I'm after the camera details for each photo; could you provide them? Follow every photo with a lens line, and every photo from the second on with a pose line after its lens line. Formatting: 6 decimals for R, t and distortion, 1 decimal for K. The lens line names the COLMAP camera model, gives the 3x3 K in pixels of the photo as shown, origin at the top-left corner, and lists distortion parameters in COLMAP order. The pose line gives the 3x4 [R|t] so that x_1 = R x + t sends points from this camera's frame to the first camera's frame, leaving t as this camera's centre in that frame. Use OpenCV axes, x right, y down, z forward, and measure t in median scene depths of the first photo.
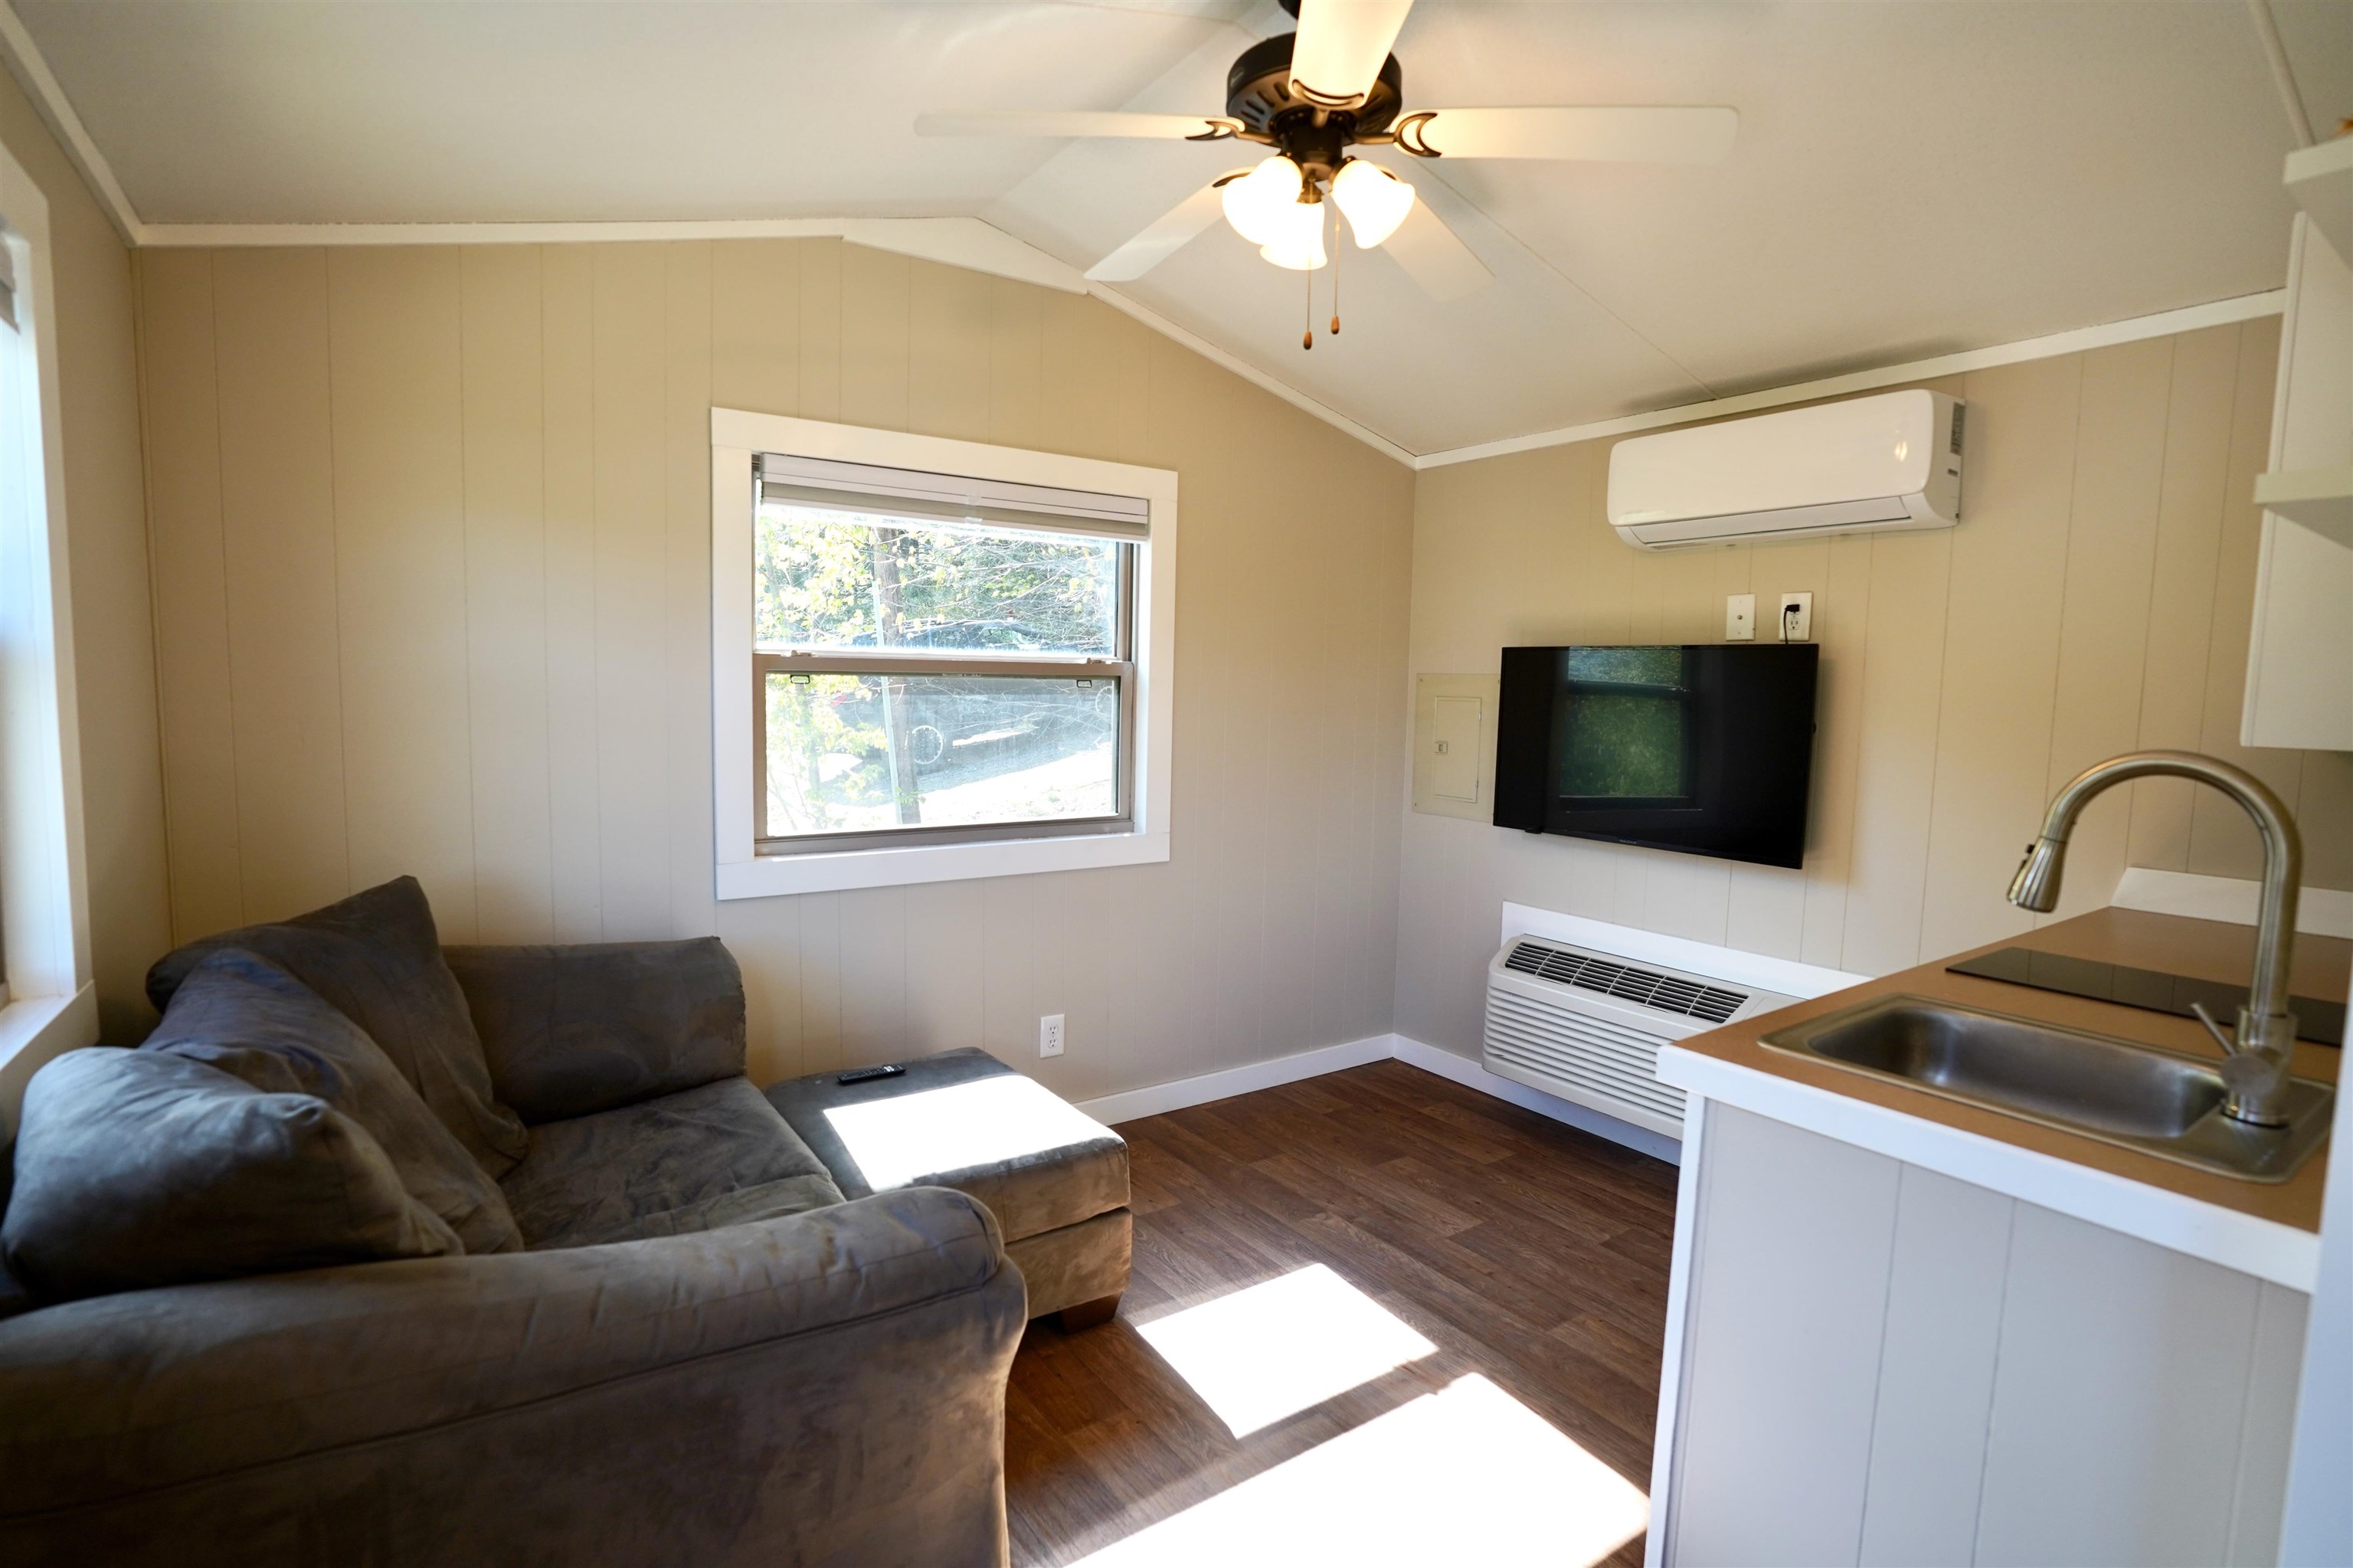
lens RADIAL K [[1098.7, 0, 1194.2], [0, 1098.7, 787.1], [0, 0, 1]] dist [-0.040485, 0.009226]
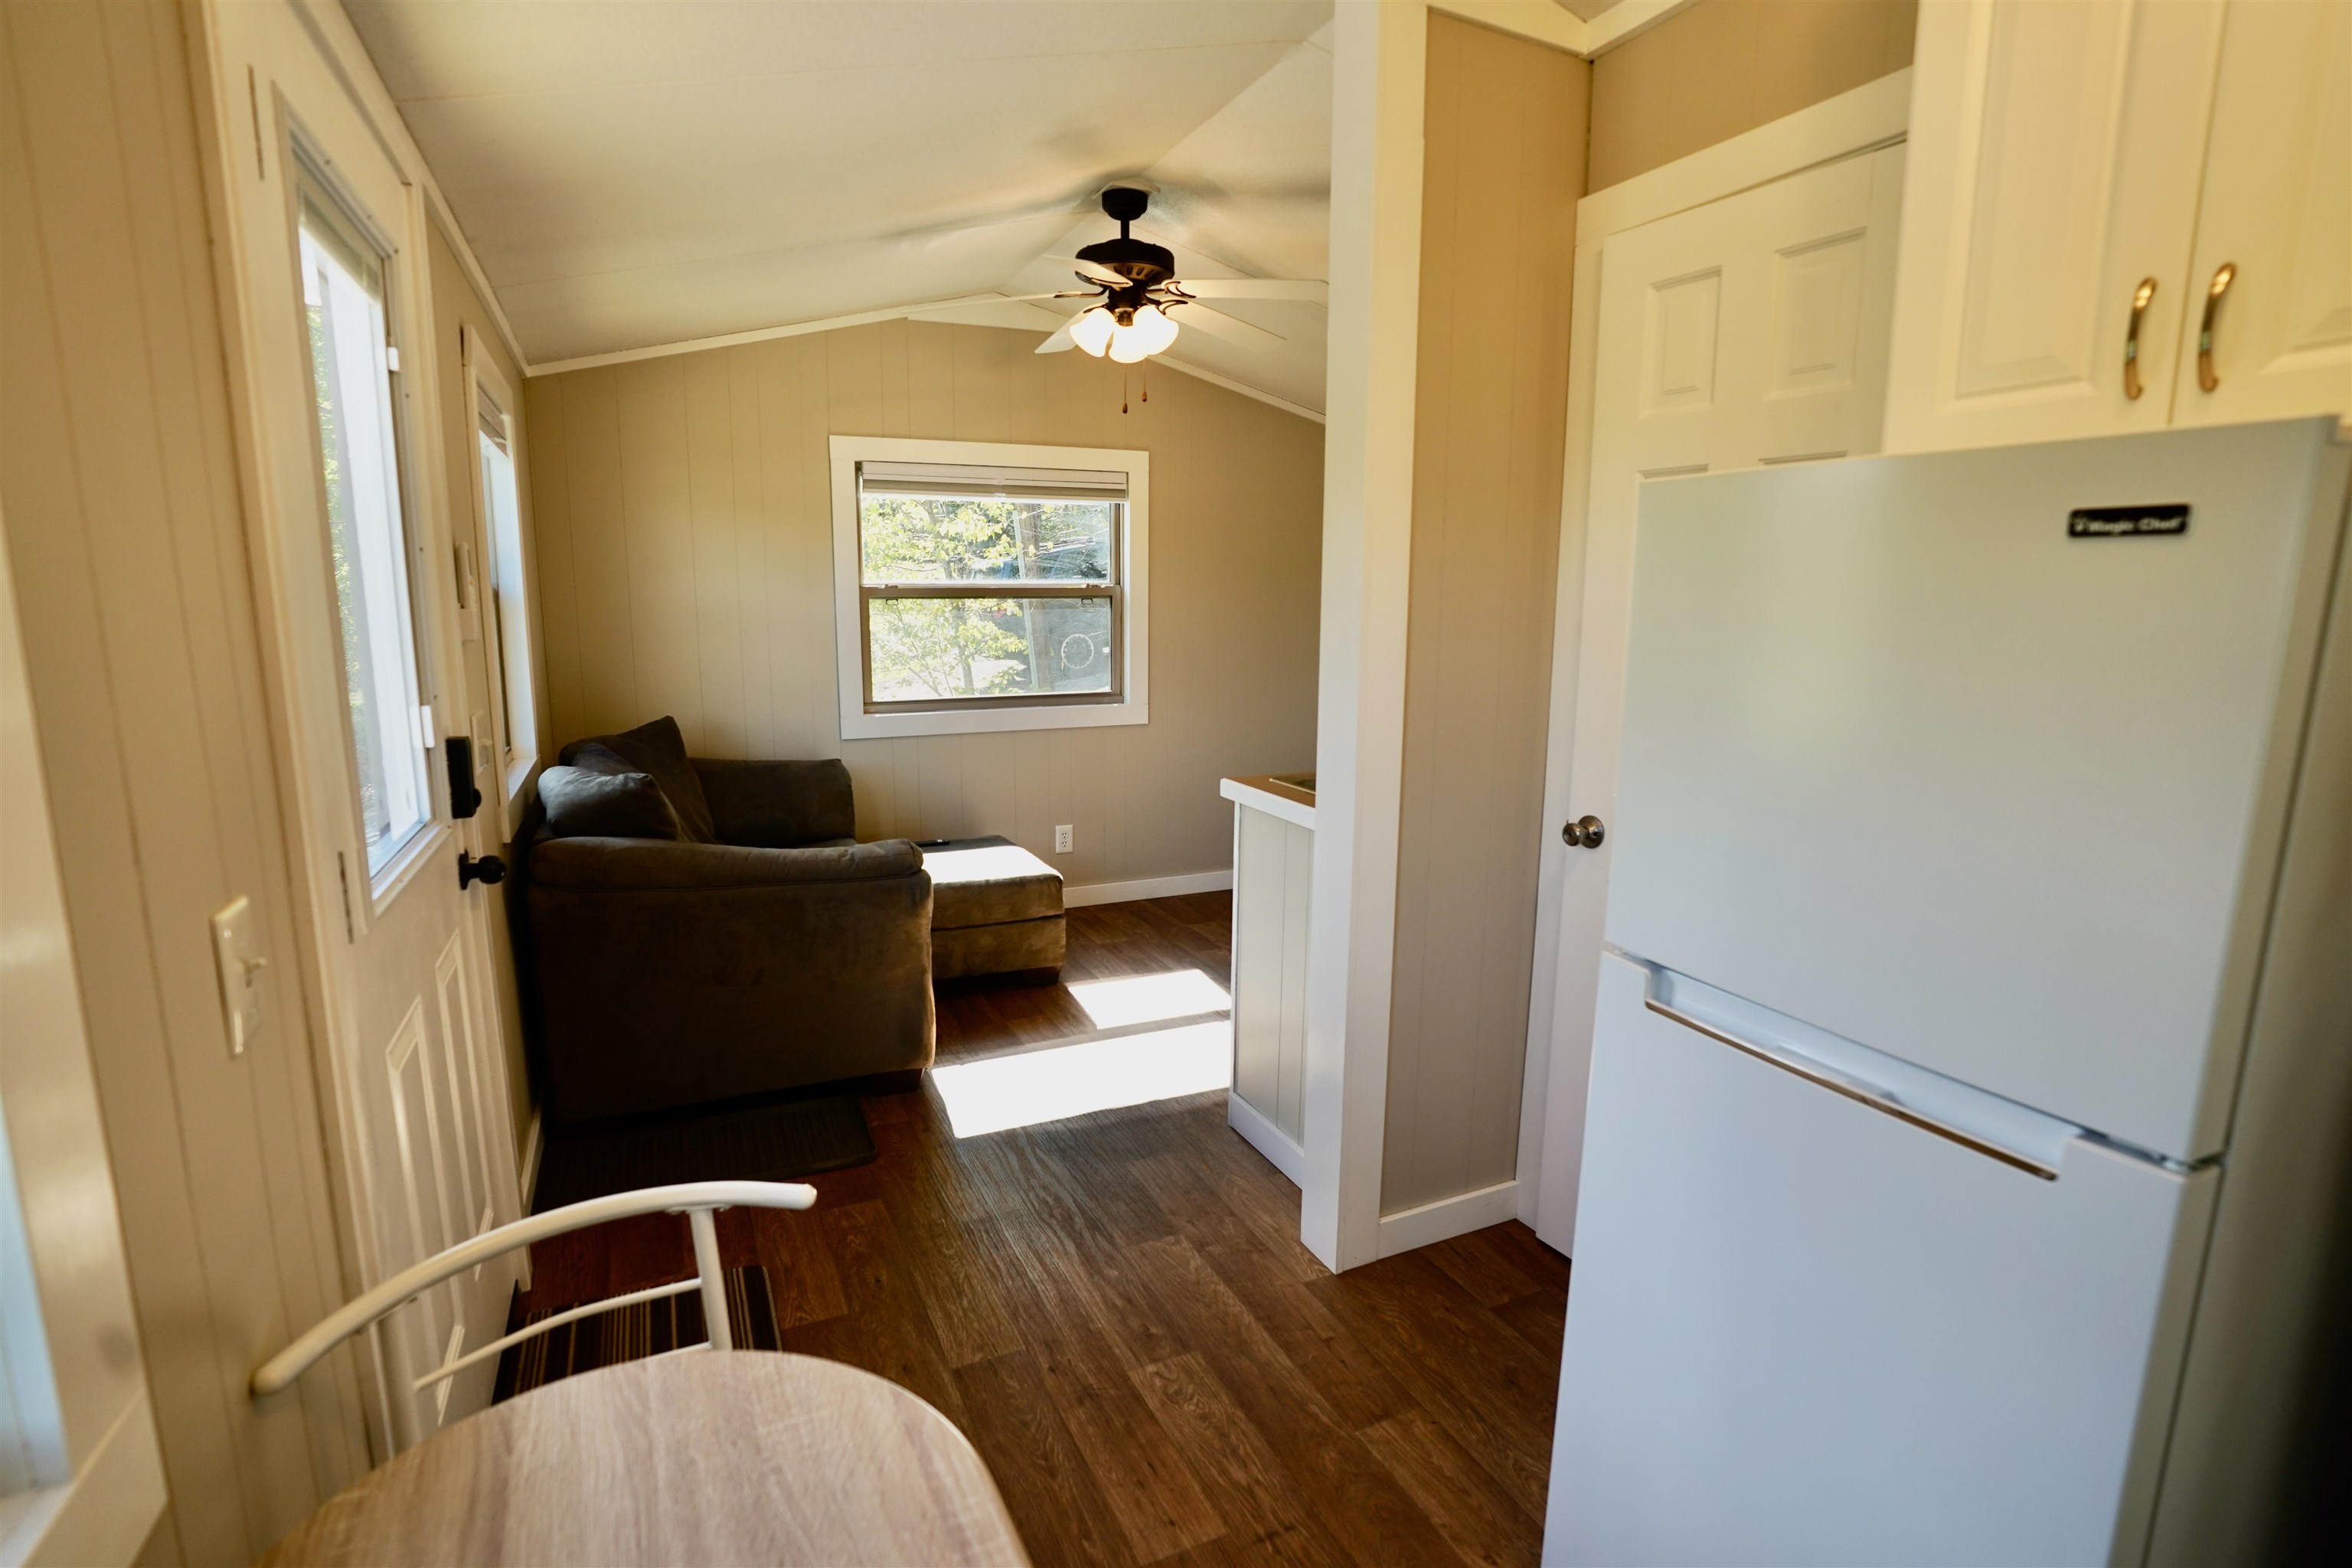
lens RADIAL K [[1098.2, 0, 1199.9], [0, 1098.2, 765.8], [0, 0, 1]] dist [-0.040485, 0.009226]
pose [[0.987018, 0.009685, -0.160318, 0.341265], [0.000671, 0.997923, 0.064414, 0.036253], [0.160609, -0.063685, 0.984961, -0.508690]]
